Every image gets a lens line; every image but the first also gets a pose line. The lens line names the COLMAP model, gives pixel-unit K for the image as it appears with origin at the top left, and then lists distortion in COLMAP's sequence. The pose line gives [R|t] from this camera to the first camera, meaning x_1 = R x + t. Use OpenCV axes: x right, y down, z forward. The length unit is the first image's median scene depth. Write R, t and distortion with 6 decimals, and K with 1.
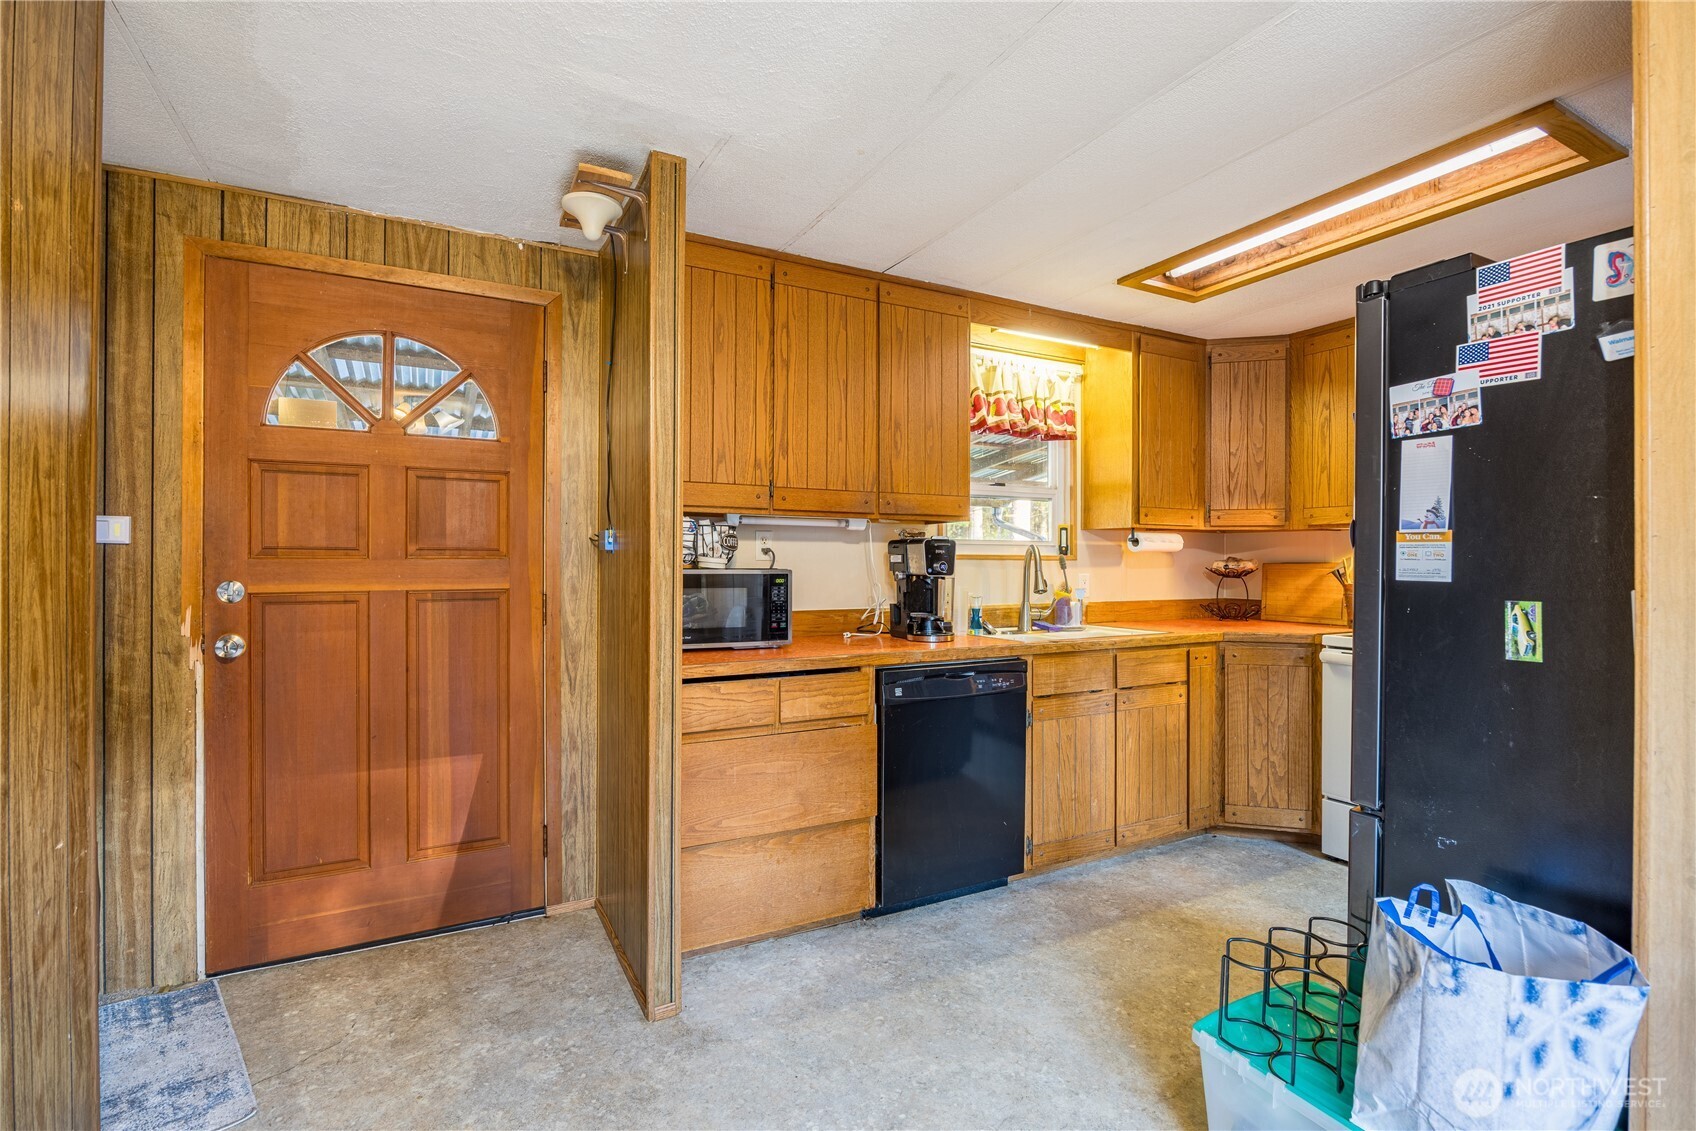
lens RADIAL K [[787.4, 0, 846.2], [0, 787.4, 566.8], [0, 0, 1]] dist [-0.015709, -0.000363]
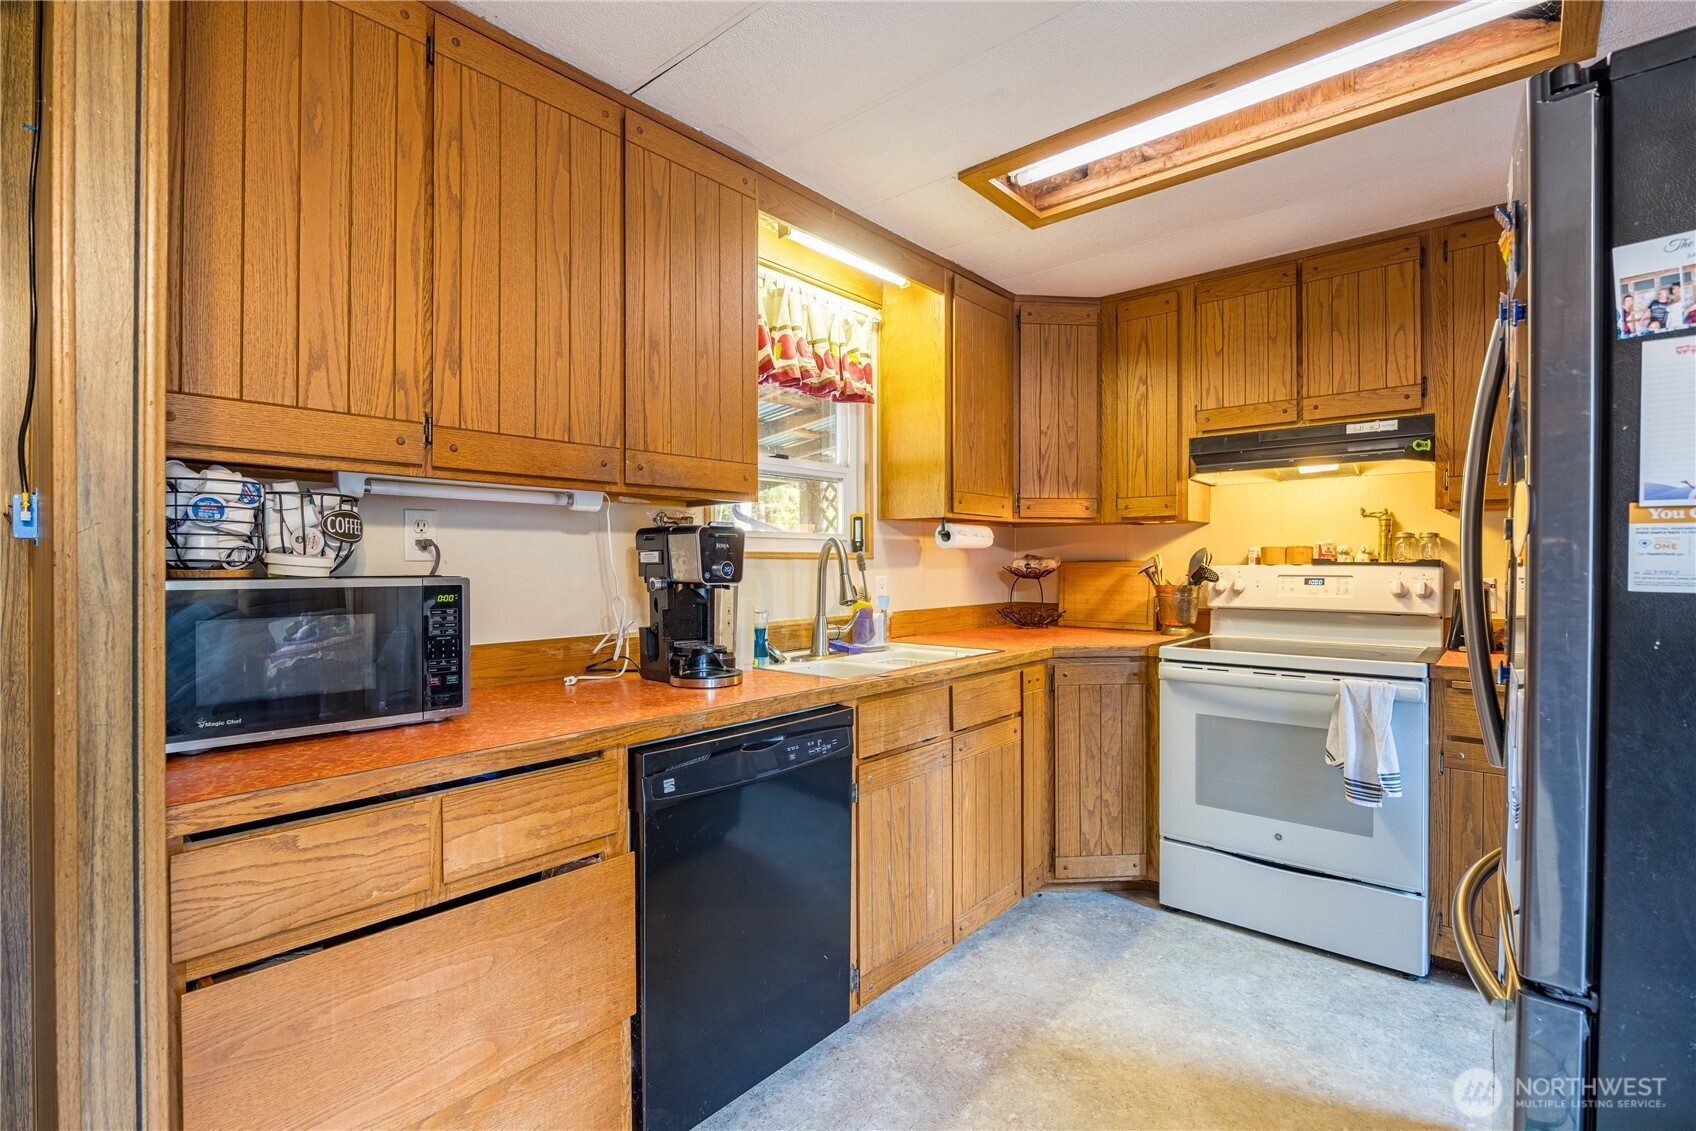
lens RADIAL K [[787.4, 0, 819.8], [0, 787.4, 563.9], [0, 0, 1]] dist [-0.015709, -0.000363]
pose [[0.946025, -0.005426, 0.324050, -0.013535], [0.006485, 0.999977, -0.002188, -0.002707], [-0.324030, 0.004171, 0.946038, 0.359605]]
